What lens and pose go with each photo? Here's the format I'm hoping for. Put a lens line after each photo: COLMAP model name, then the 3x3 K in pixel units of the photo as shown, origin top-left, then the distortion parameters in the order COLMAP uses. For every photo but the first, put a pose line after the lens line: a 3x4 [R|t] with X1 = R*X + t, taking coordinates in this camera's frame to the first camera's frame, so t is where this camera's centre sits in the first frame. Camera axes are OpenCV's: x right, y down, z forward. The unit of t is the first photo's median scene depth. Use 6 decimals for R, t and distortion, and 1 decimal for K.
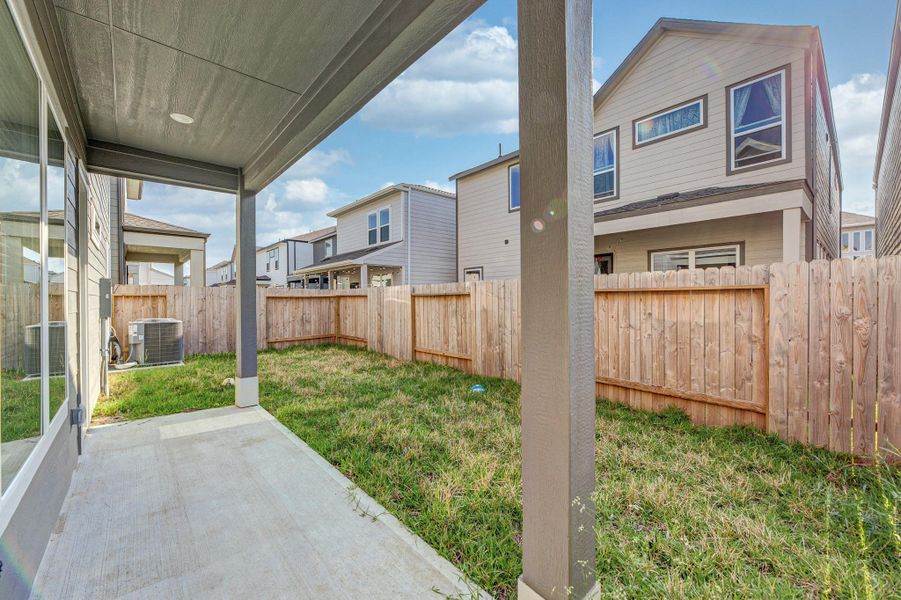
lens RADIAL K [[362.7, 0, 454.4], [0, 362.7, 300.1], [0, 0, 1]] dist [0.001007, 0.000003]
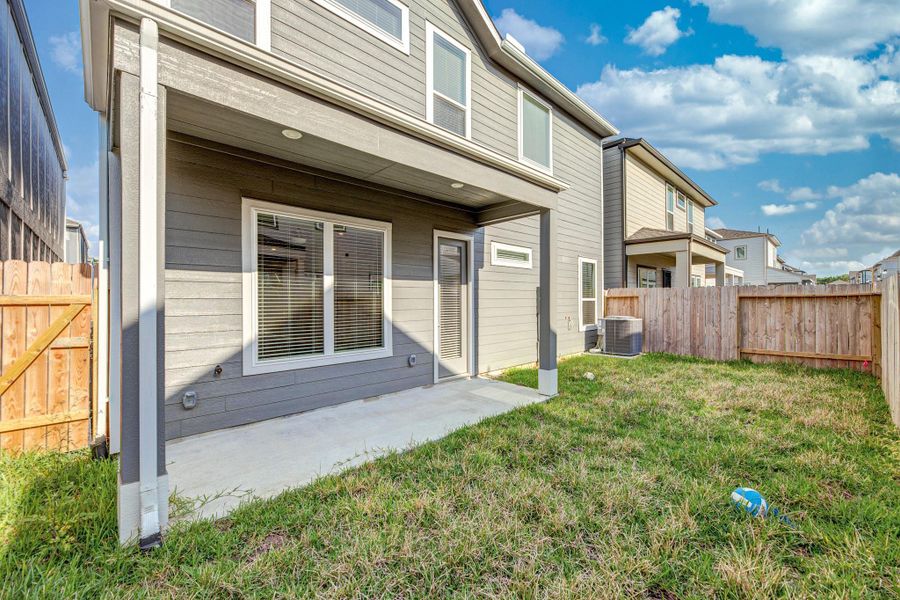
lens RADIAL K [[362.3, 0, 453.6], [0, 362.3, 299.3], [0, 0, 1]] dist [0.001007, 0.000003]
pose [[0.035797, 0.002325, -0.999356, 0.308665], [0.000730, 0.999997, 0.002353, -0.006456], [0.999359, -0.000814, 0.035795, 0.366574]]
